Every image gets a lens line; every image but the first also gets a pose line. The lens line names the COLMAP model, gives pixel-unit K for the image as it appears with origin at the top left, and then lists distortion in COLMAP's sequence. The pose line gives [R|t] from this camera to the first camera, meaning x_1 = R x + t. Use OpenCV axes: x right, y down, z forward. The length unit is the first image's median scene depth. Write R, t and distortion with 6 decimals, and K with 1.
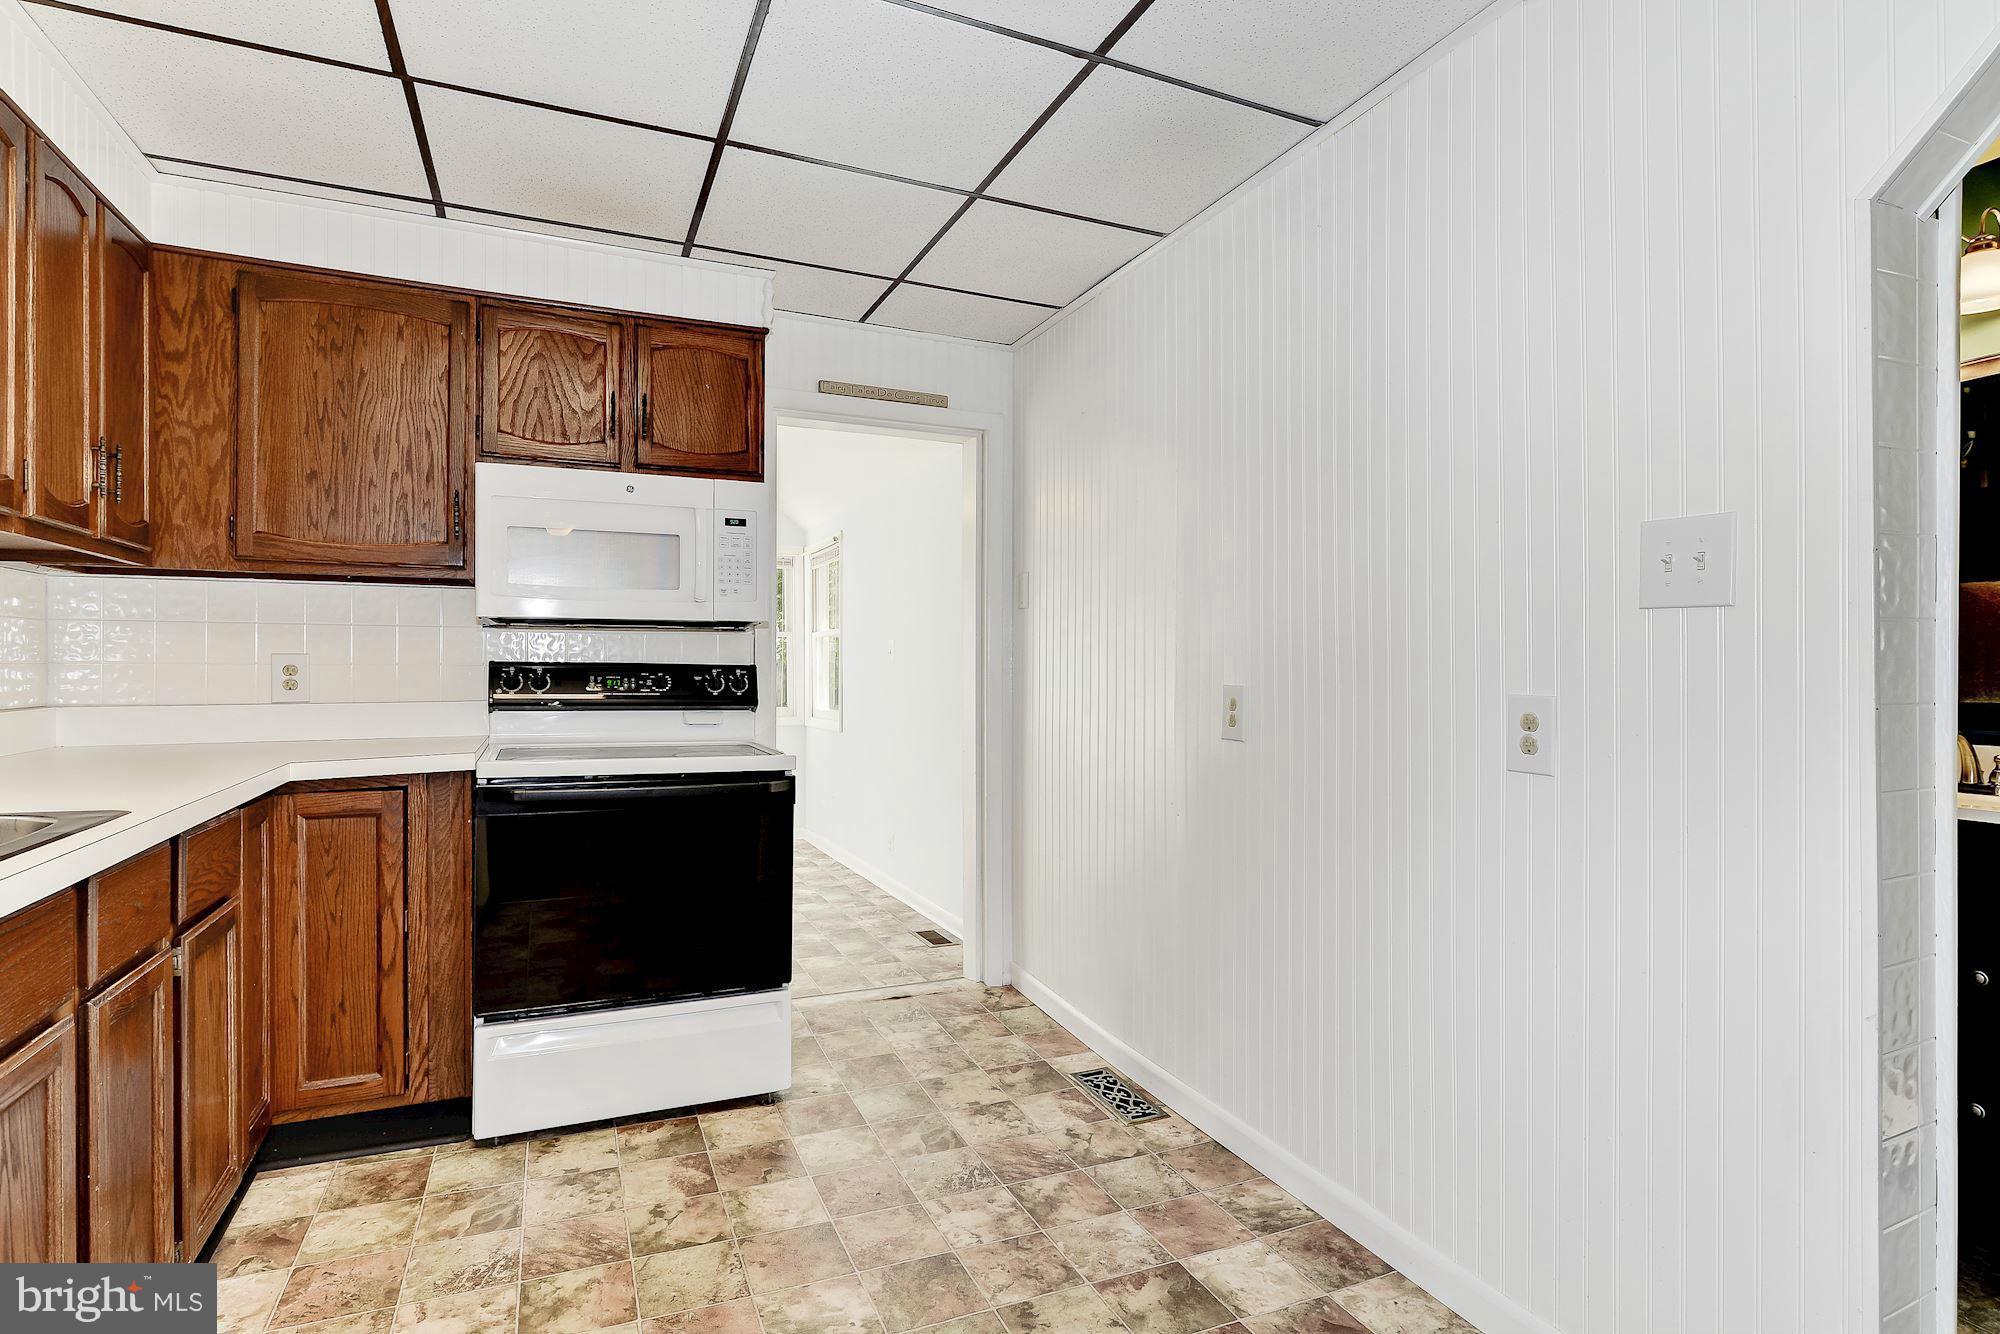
lens RADIAL K [[1077.4, 0, 943.1], [0, 1077.4, 670.1], [0, 0, 1]] dist [-0.003065, -0.000671]
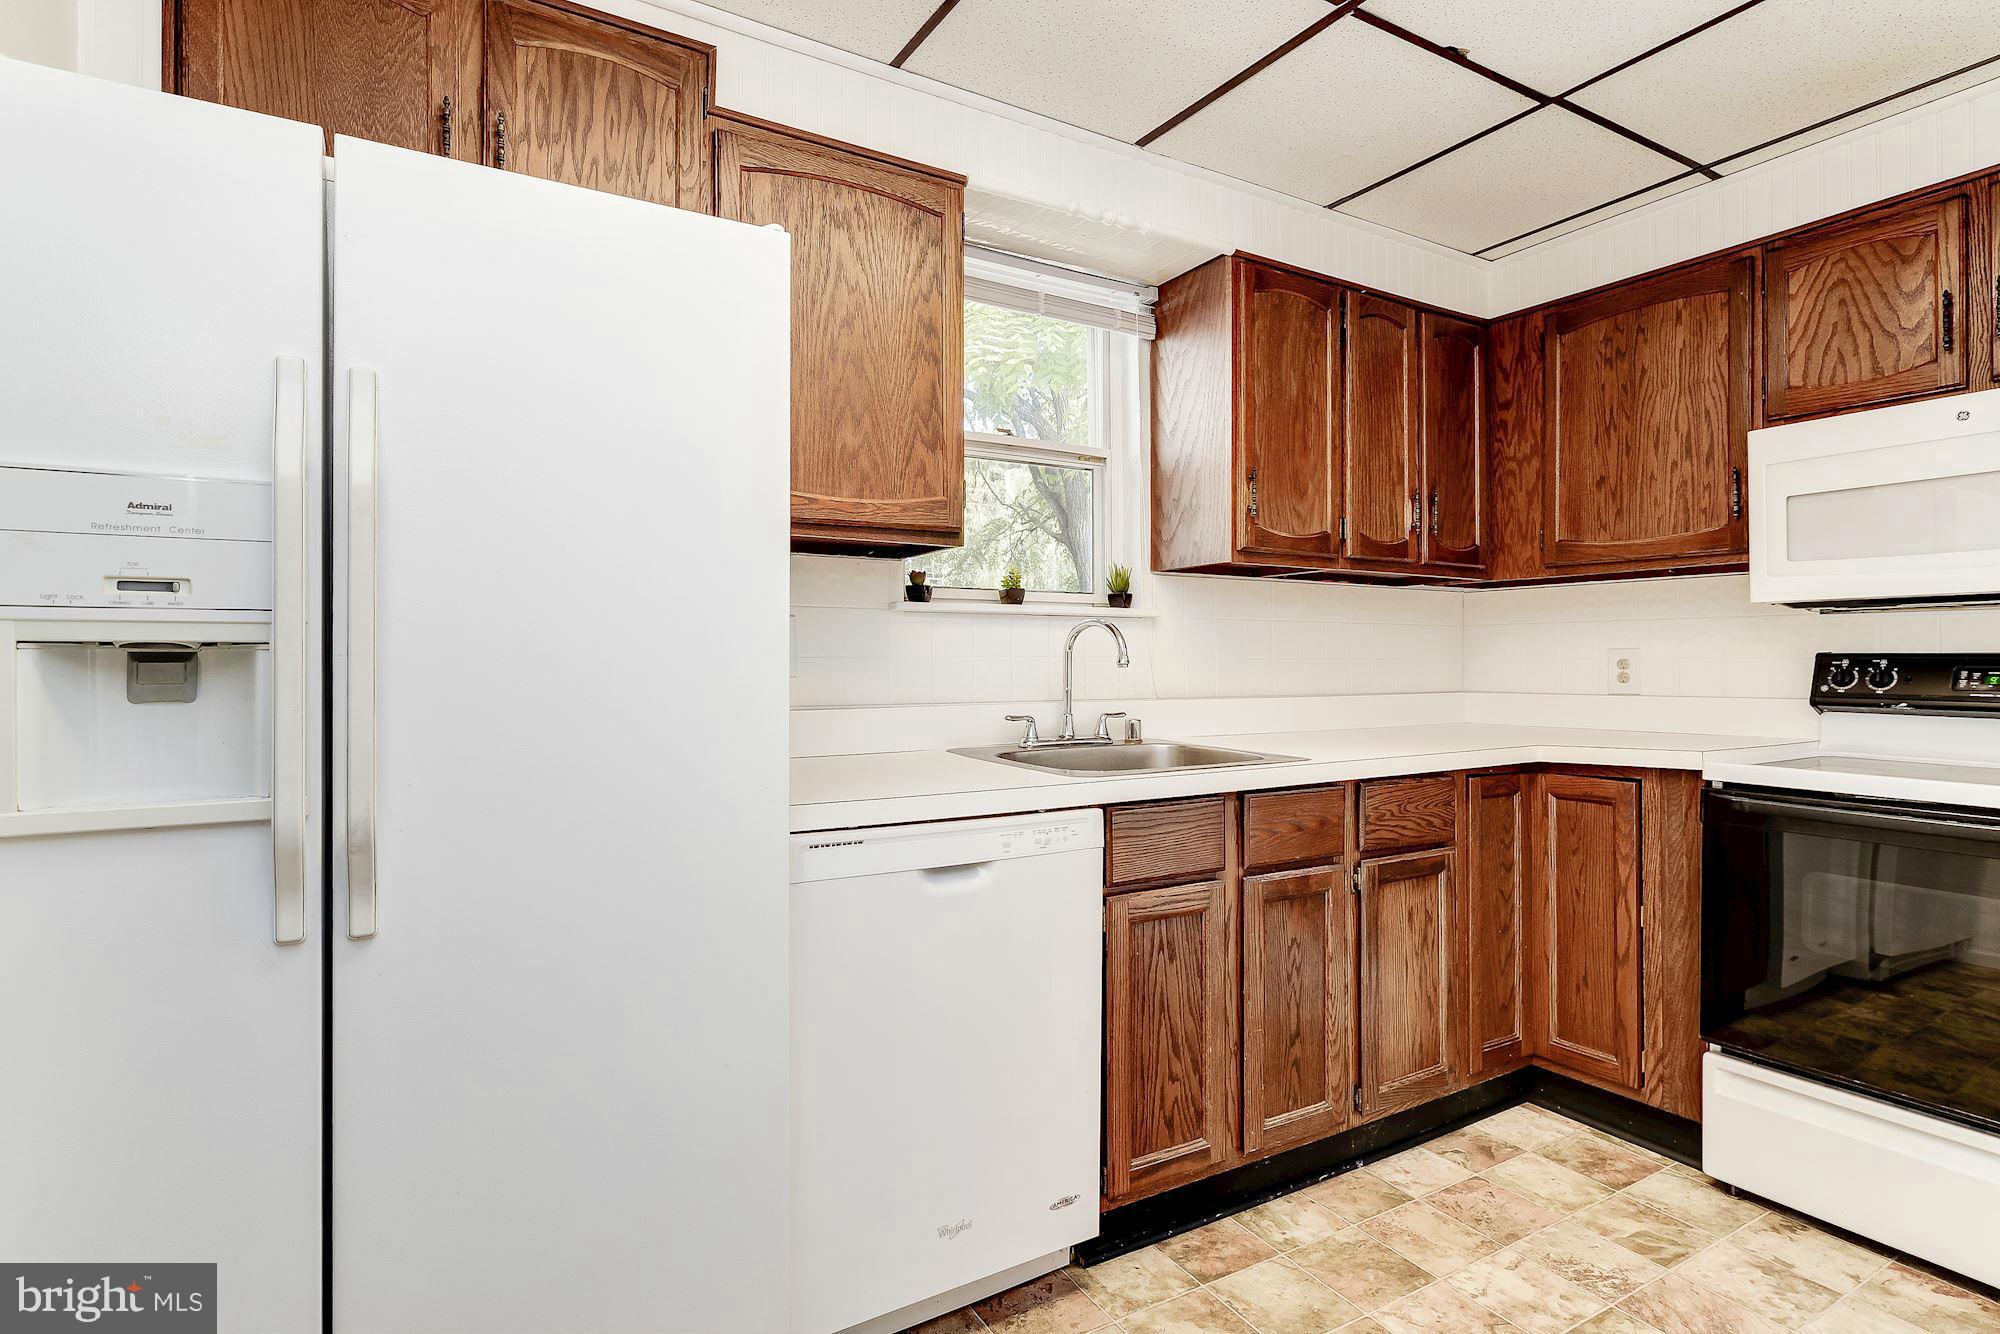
lens RADIAL K [[1057.2, 0, 981.7], [0, 1057.2, 657.4], [0, 0, 1]] dist [0.000397, 0.000345]
pose [[0.082281, -0.009472, -0.996564, 0.423999], [-0.004020, 0.999944, -0.009836, 0.007173], [0.996601, 0.004816, 0.082238, 0.312942]]
